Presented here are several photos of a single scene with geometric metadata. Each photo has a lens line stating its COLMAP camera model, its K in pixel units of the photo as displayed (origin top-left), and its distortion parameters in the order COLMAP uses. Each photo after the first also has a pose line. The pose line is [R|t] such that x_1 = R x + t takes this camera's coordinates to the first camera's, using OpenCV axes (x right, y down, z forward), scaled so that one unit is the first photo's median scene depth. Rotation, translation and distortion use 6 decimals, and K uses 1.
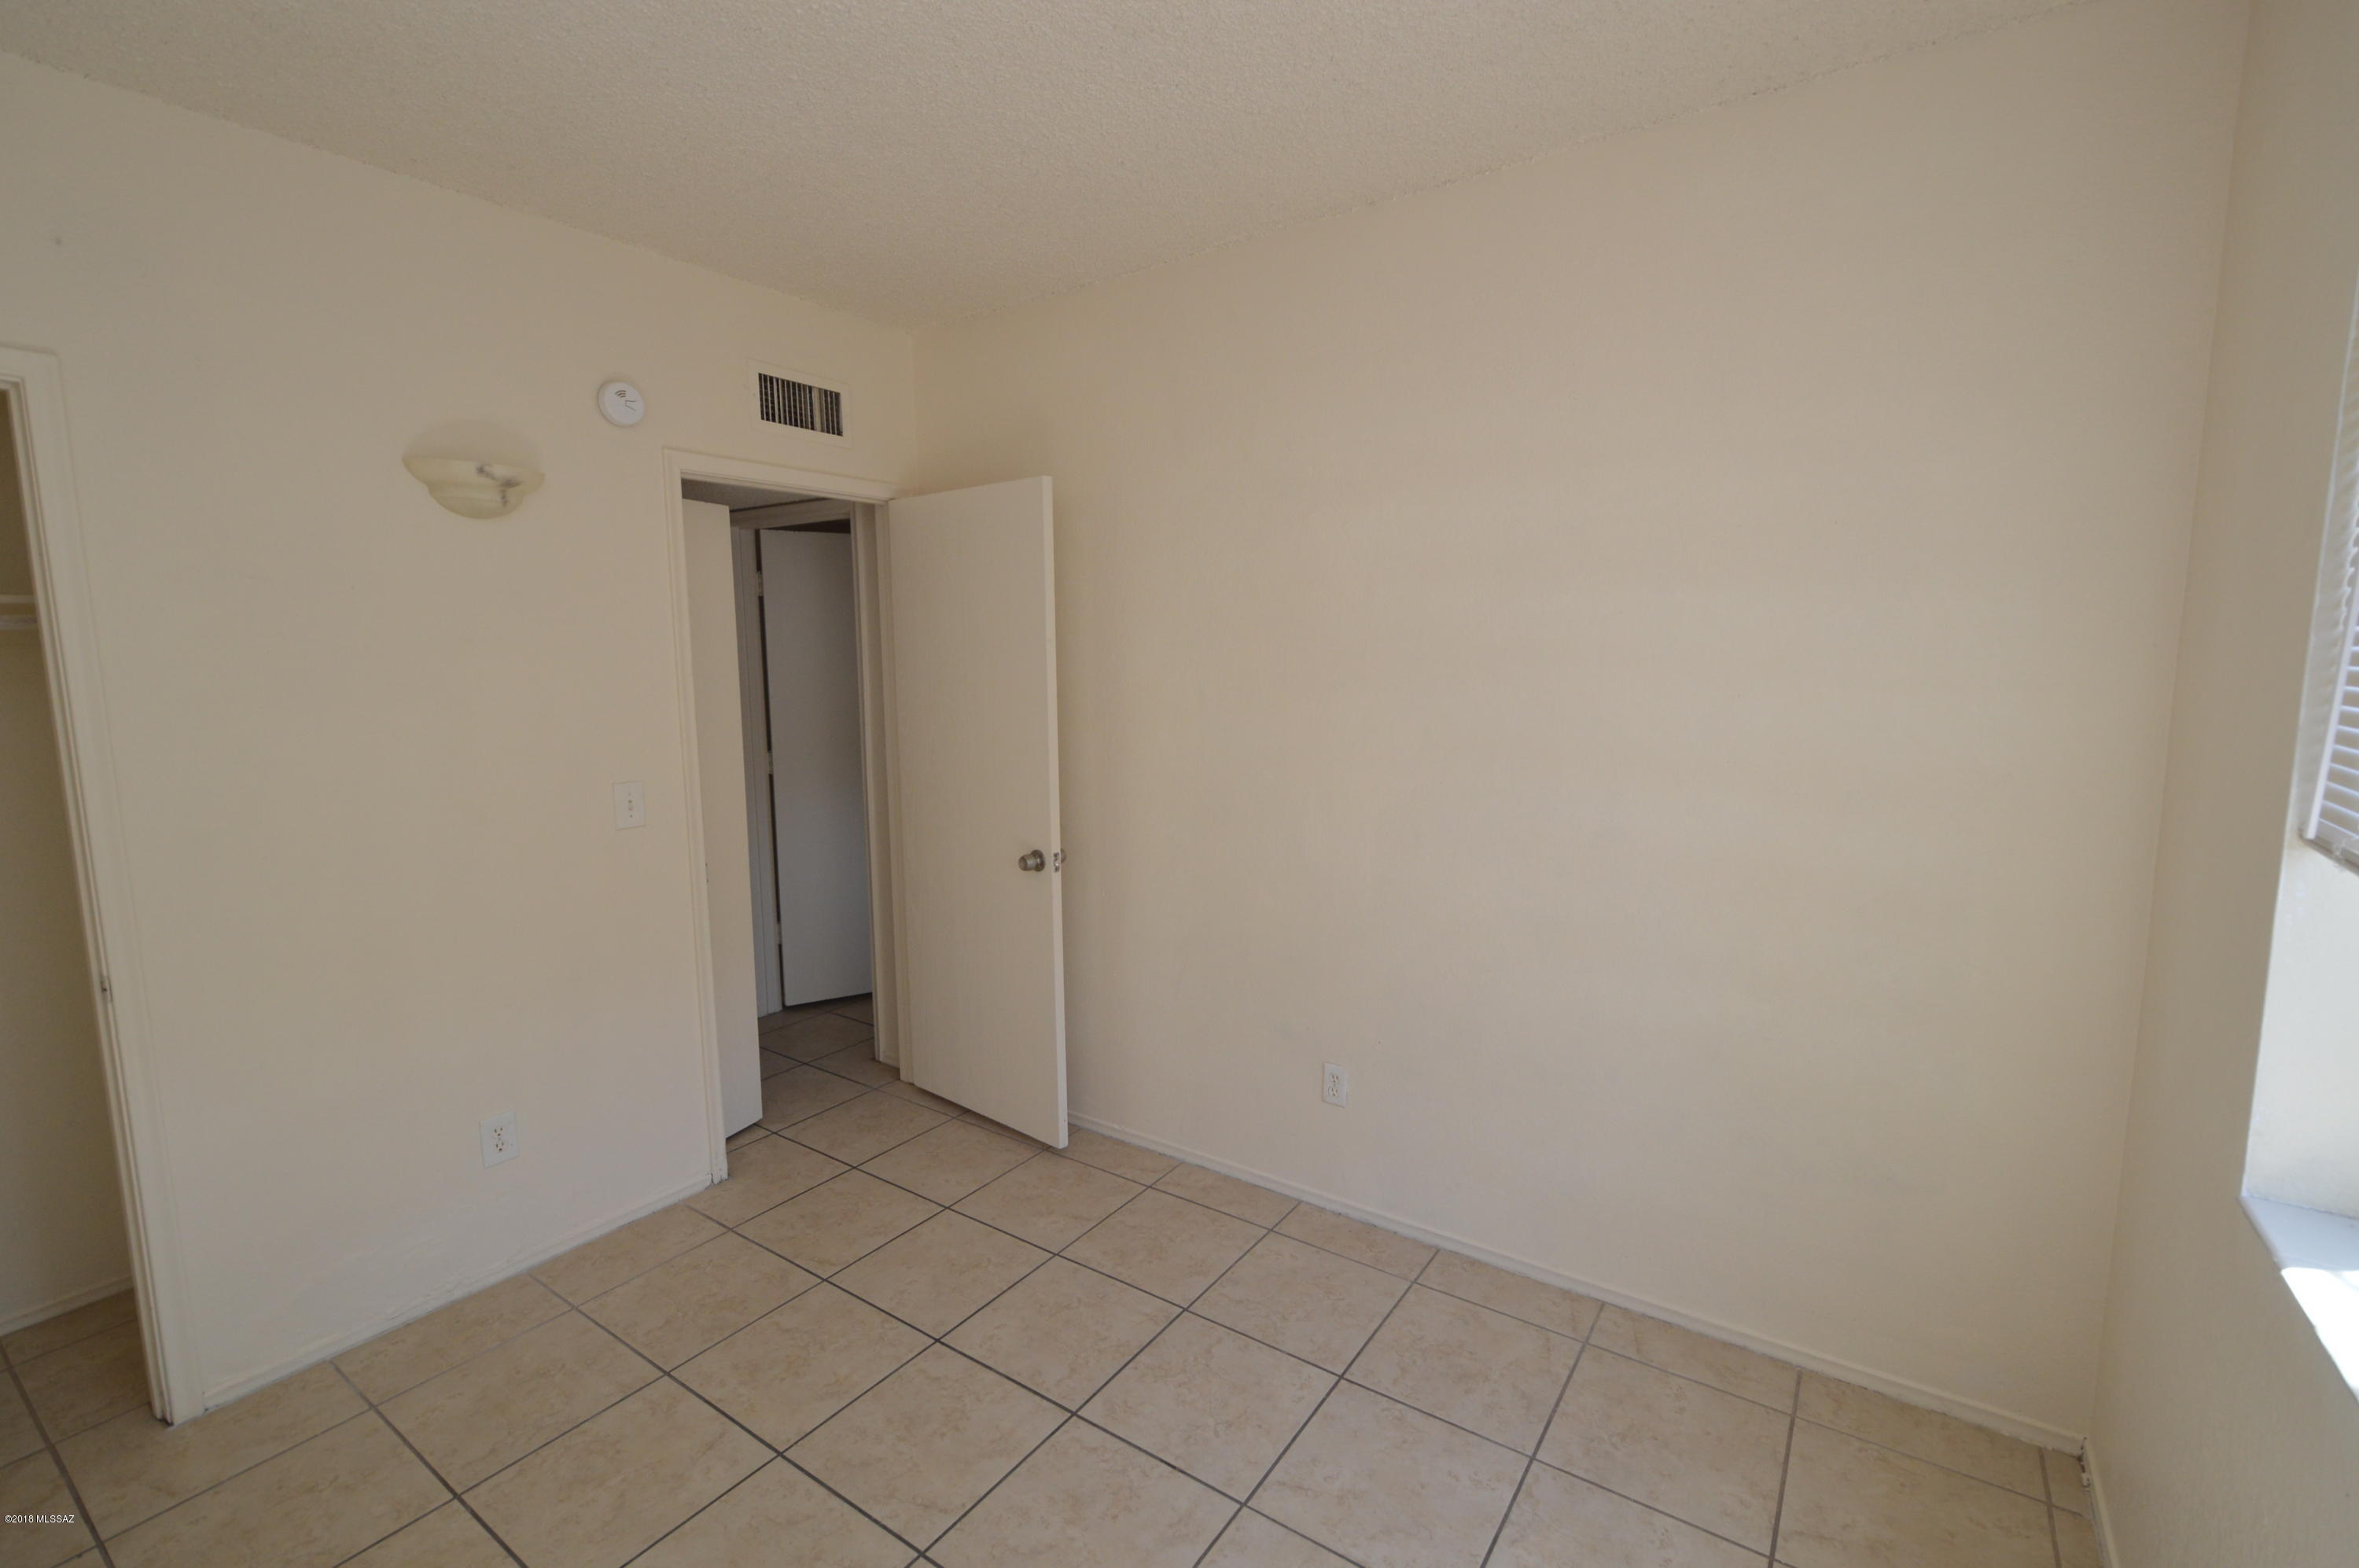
lens RADIAL K [[1041.1, 0, 1179.5], [0, 1041.1, 784.0], [0, 0, 1]] dist [0.000533, 0.000017]
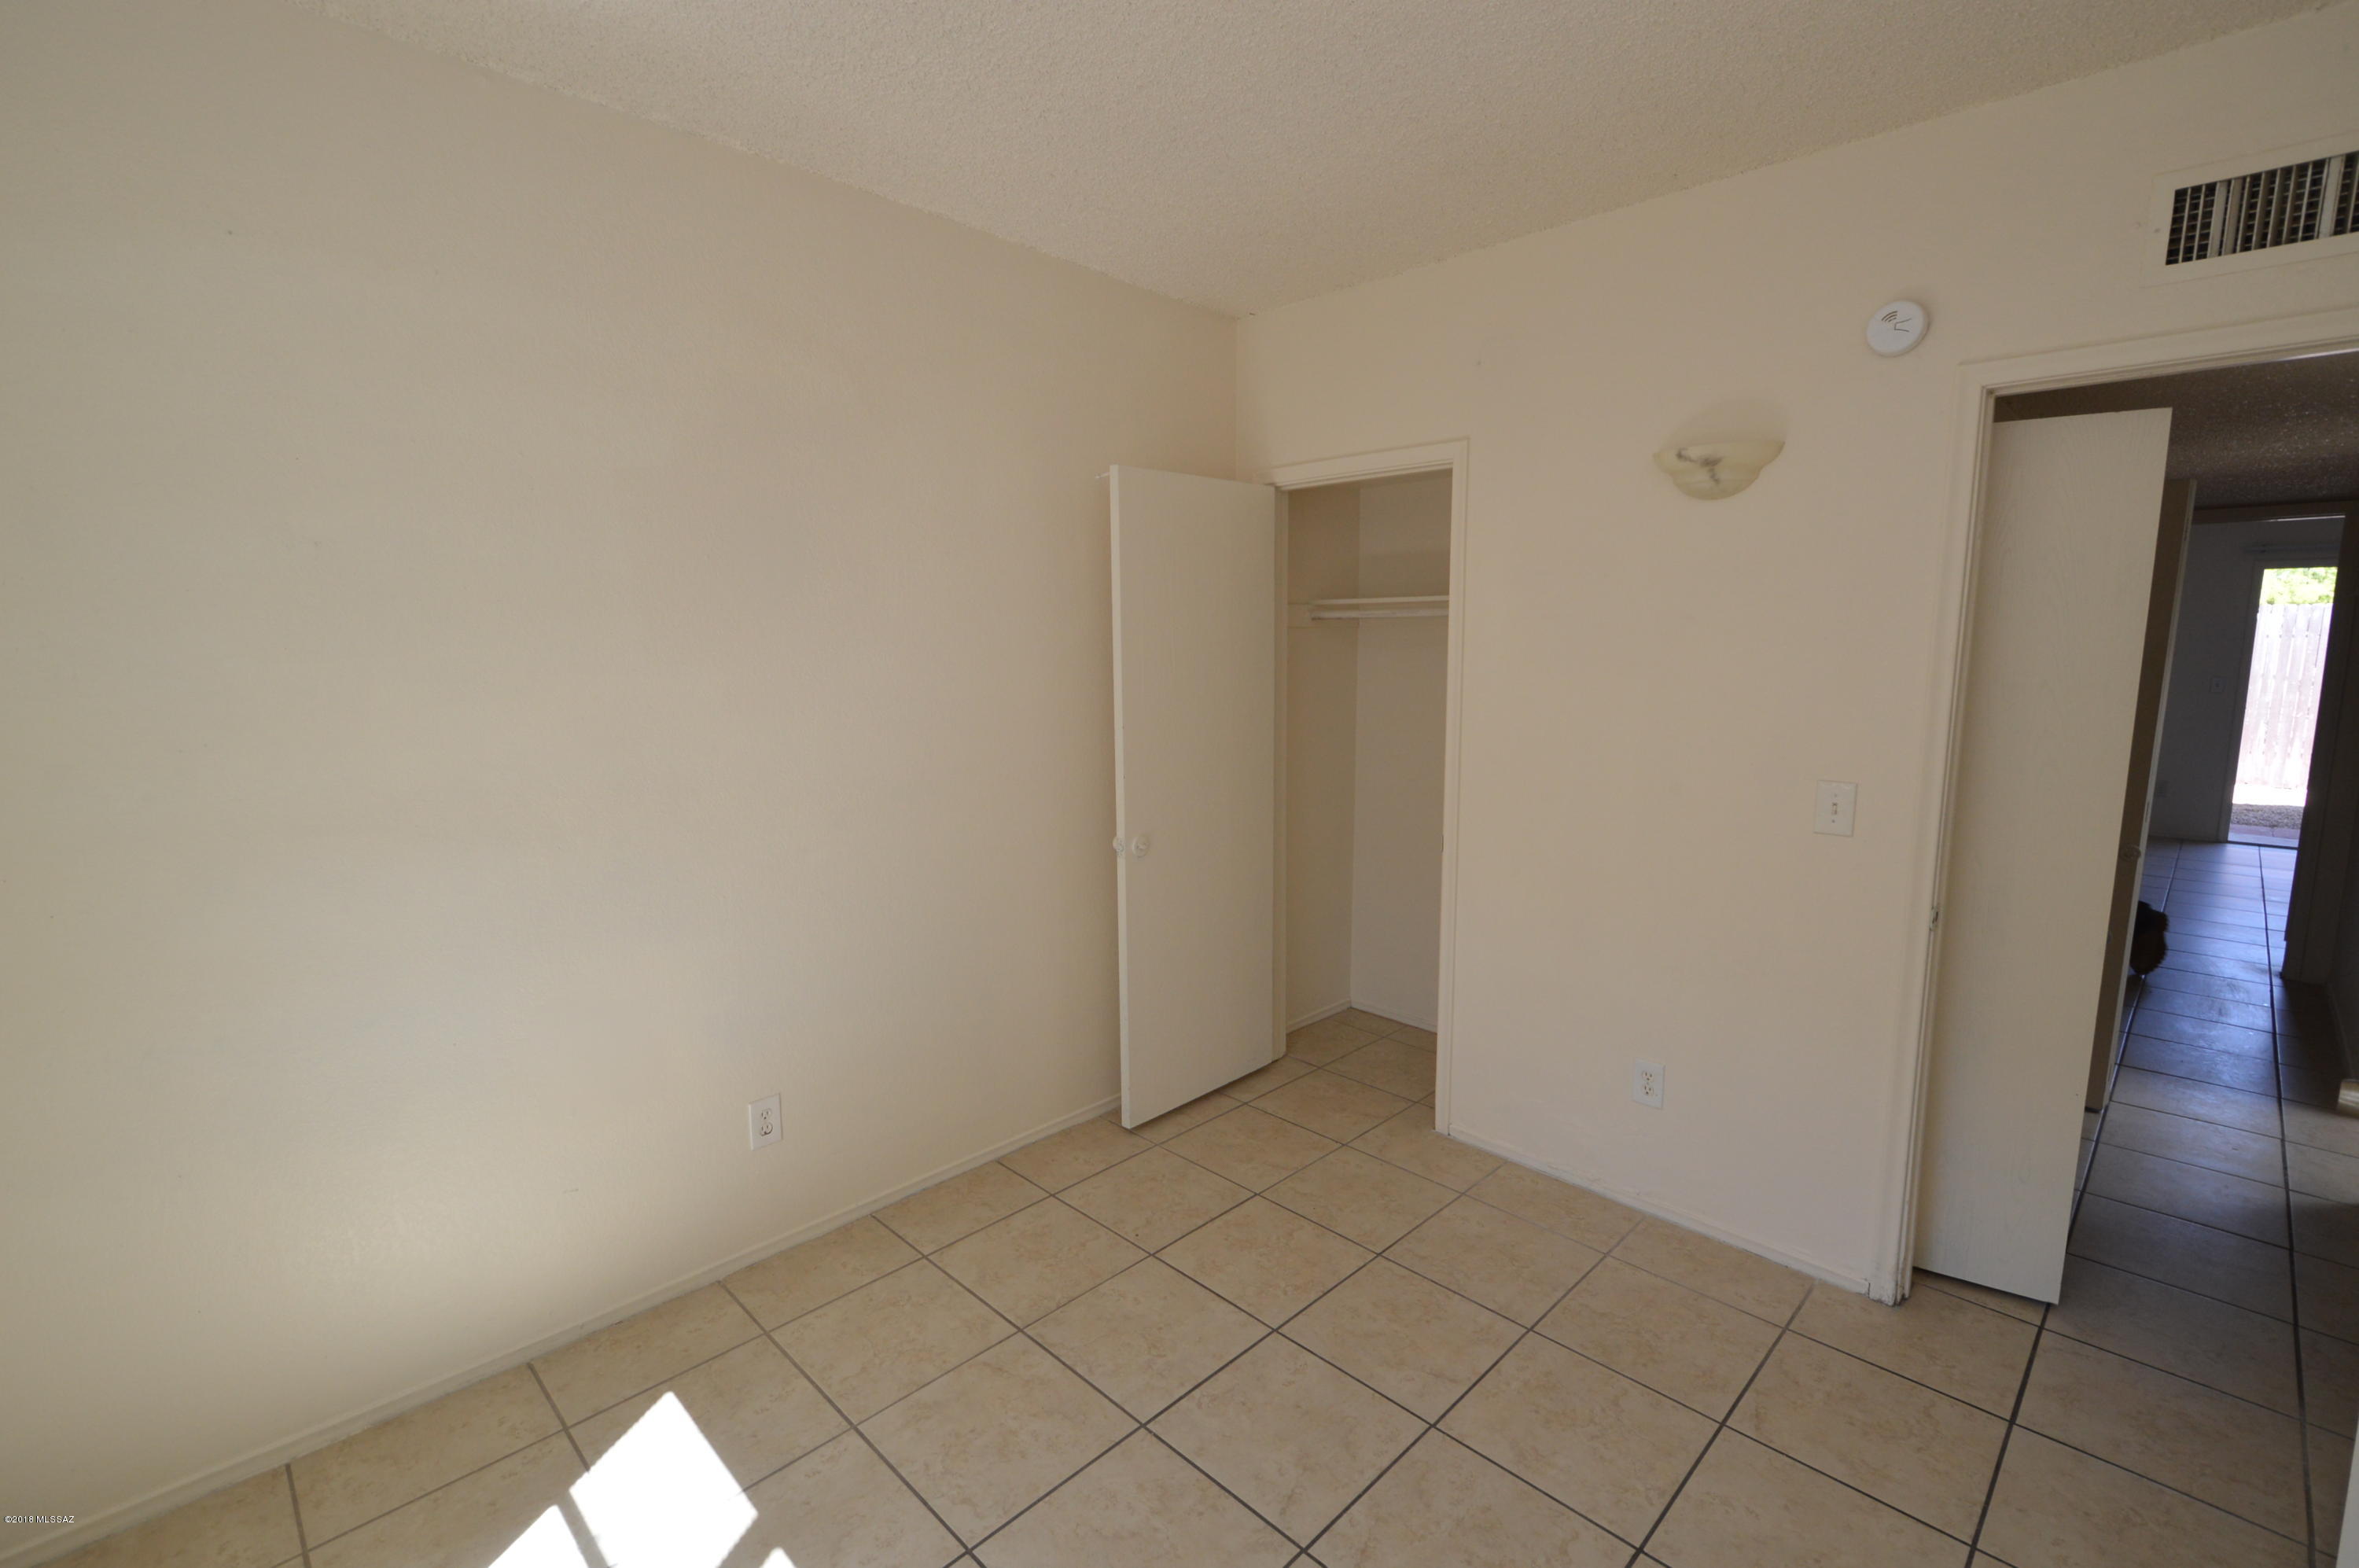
lens RADIAL K [[1041.1, 0, 1179.5], [0, 1041.1, 784.0], [0, 0, 1]] dist [0.000533, 0.000017]
pose [[-0.185004, 0.146515, -0.971755, 0.448736], [-0.119959, 0.978063, 0.170304, -0.089362], [0.975389, 0.148077, -0.163369, 0.672361]]
